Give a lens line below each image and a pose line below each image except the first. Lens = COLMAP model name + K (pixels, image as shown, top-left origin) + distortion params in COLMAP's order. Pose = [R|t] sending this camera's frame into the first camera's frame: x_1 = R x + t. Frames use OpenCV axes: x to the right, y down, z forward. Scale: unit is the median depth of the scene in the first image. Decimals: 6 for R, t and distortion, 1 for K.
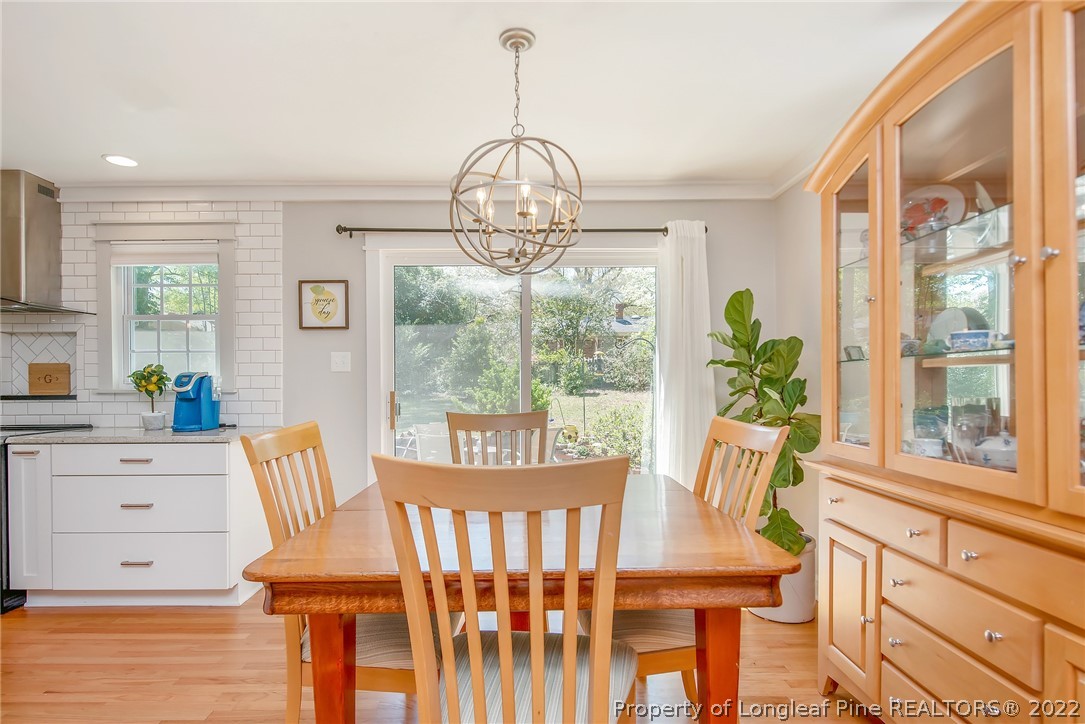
lens RADIAL K [[562.5, 0, 535.9], [0, 562.5, 379.4], [0, 0, 1]] dist [-0.010179, -0.000907]
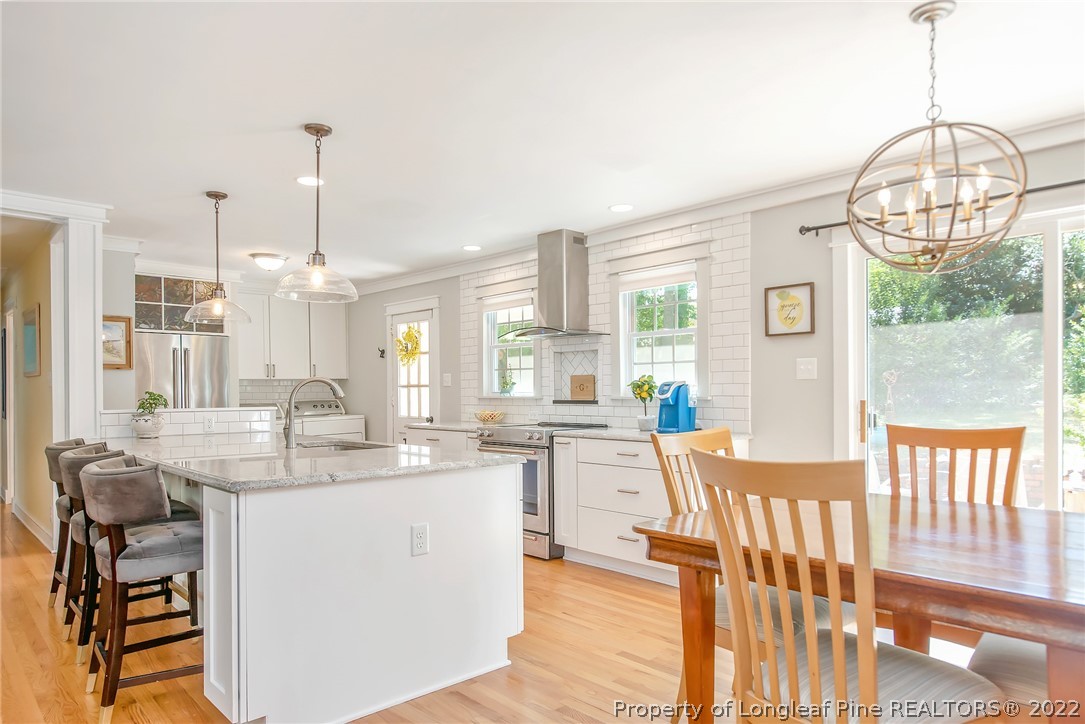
lens RADIAL K [[704.5, 0, 541.7], [0, 704.5, 369.8], [0, 0, 1]] dist [0.007039, 0.001220]
pose [[0.674948, -0.020702, -0.737575, 0.251852], [0.008015, 0.999753, -0.020726, -0.008694], [0.737822, 0.008077, 0.674947, -0.152412]]
